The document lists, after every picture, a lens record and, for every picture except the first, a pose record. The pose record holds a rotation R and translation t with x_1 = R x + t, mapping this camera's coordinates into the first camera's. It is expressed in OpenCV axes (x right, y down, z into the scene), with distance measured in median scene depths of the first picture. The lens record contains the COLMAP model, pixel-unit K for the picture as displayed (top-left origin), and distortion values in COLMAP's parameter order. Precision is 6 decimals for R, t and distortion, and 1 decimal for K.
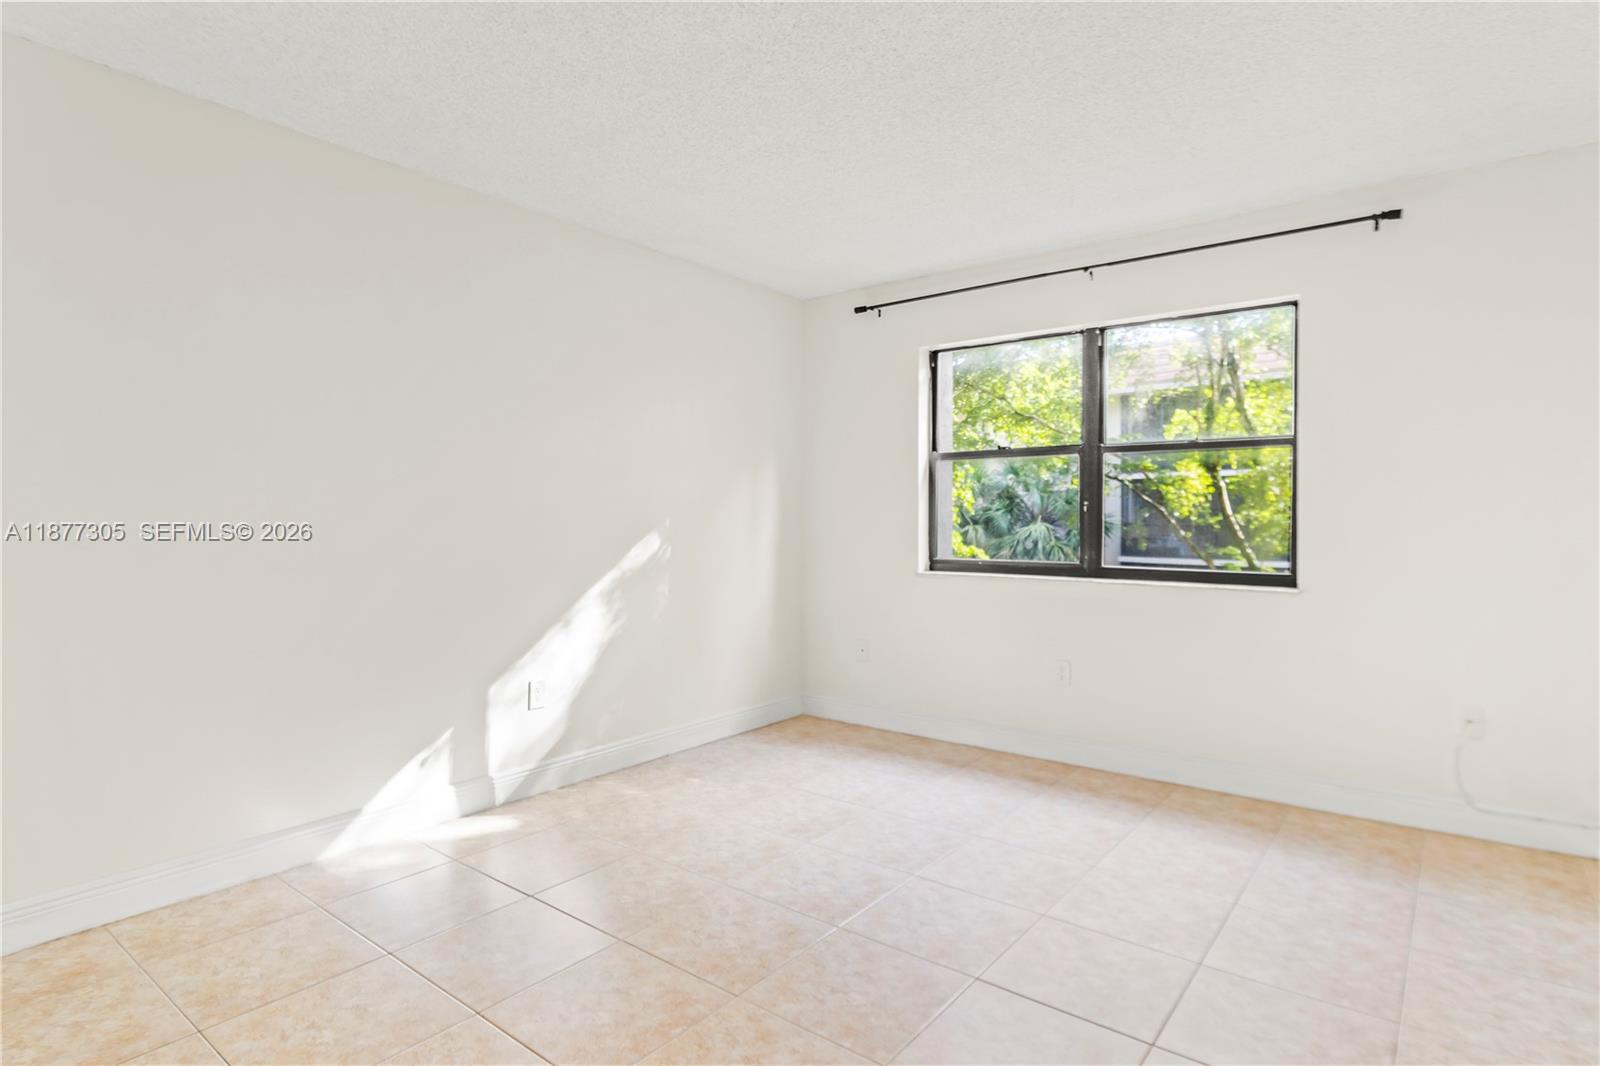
lens RADIAL K [[857.9, 0, 779.5], [0, 857.9, 525.5], [0, 0, 1]] dist [-0.004600, -0.001126]
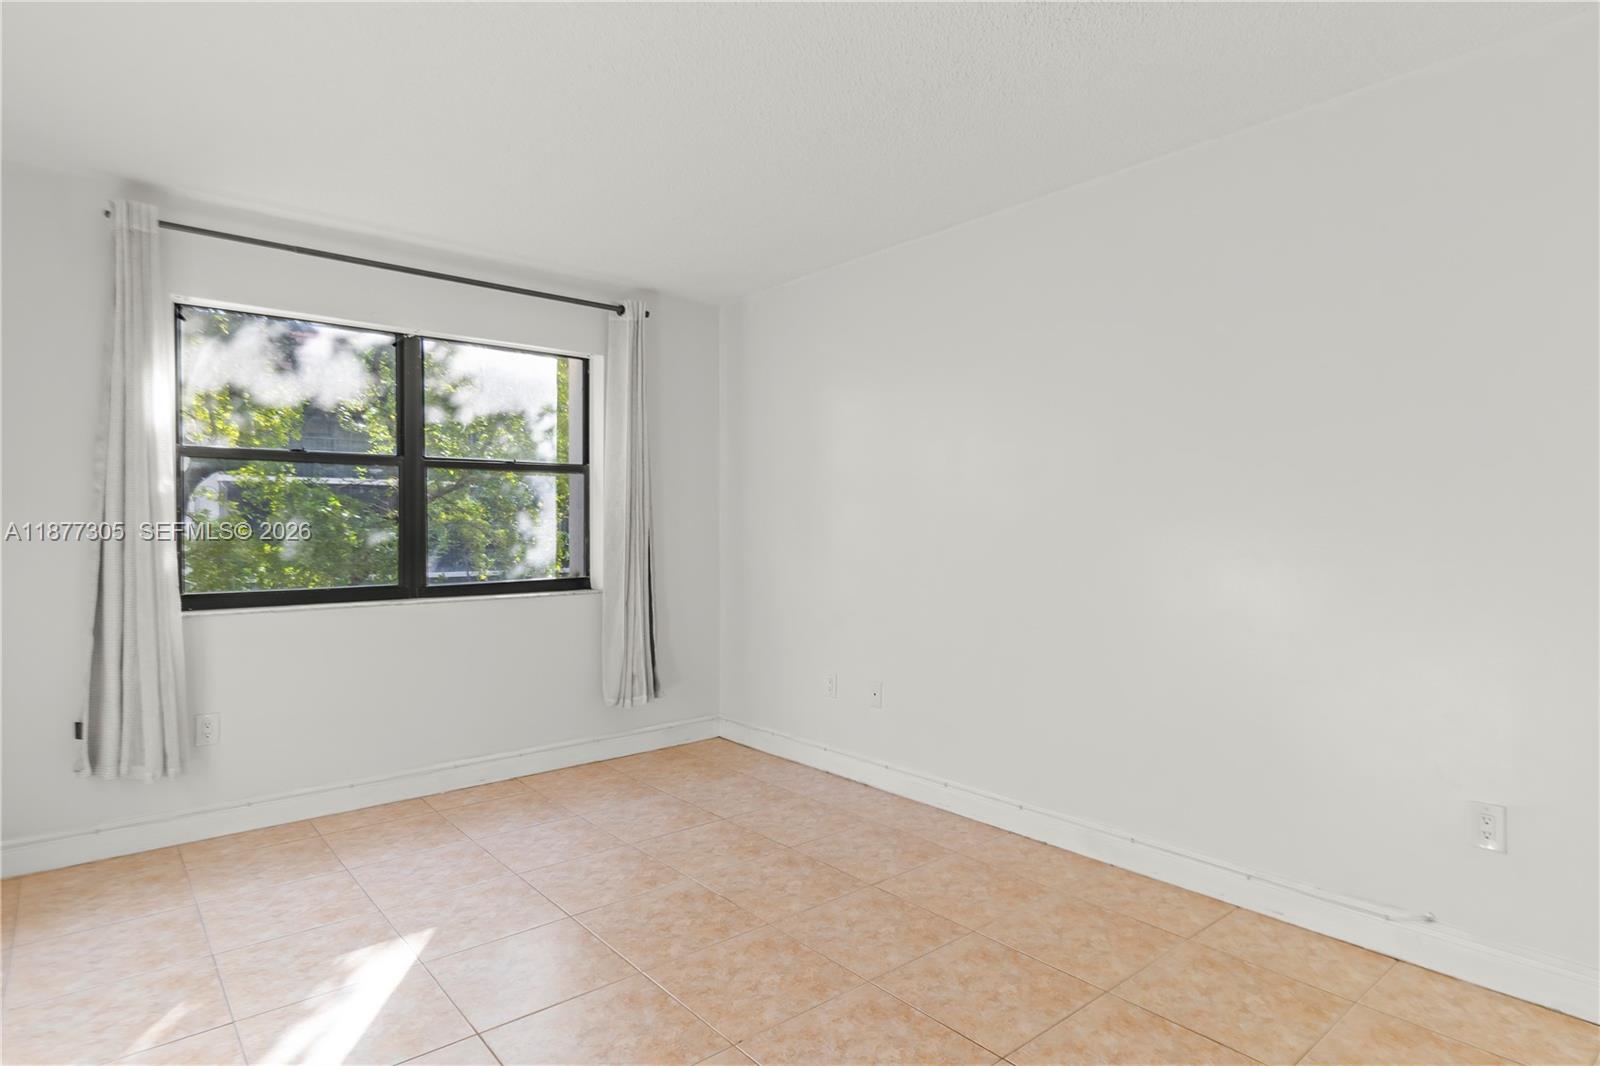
lens RADIAL K [[882.8, 0, 804.2], [0, 882.8, 513.1], [0, 0, 1]] dist [0.005531, 0.001632]
pose [[0.215271, 0.005613, 0.976538, -0.491701], [0.019215, 0.999766, -0.009983, -0.013622], [-0.976365, 0.020913, 0.215112, 0.361254]]
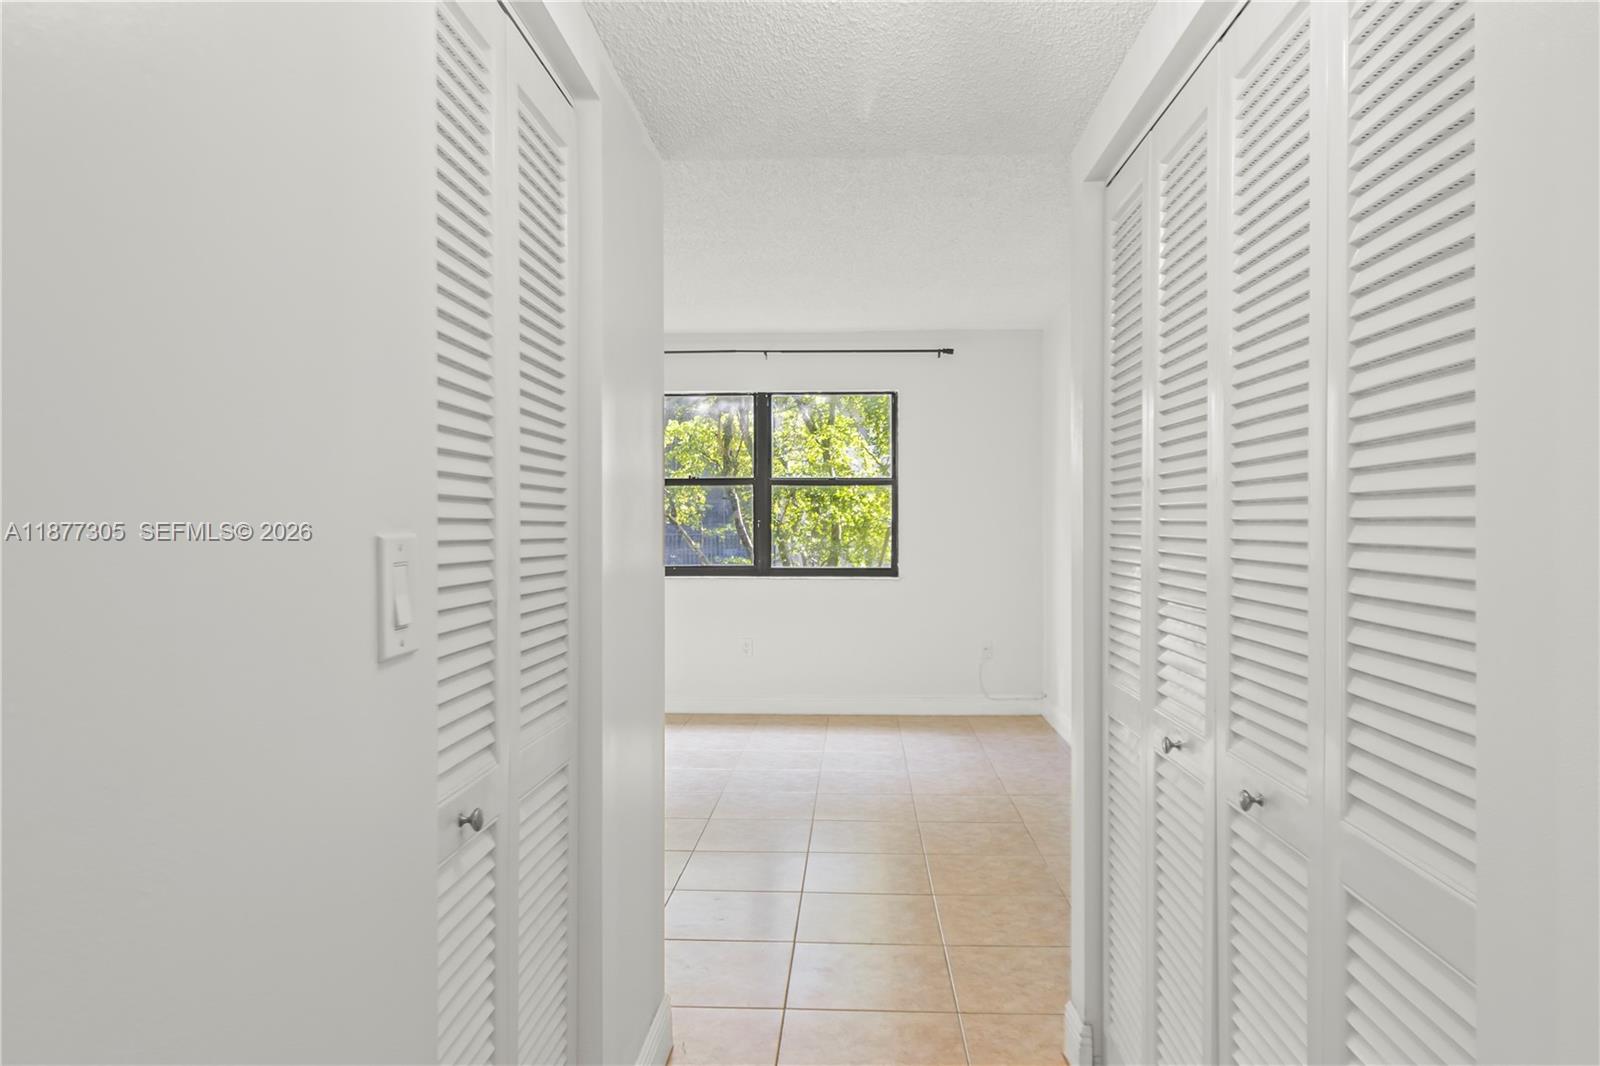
lens RADIAL K [[1053.7, 0, 800.0], [0, 1053.7, 533.0], [0, 0, 1]] dist [-0.003286, -0.000680]
pose [[0.818178, -0.001748, 0.574962, -0.545845], [0.003673, 0.999991, -0.002186, -0.003163], [-0.574953, 0.003901, 0.818177, -0.401197]]
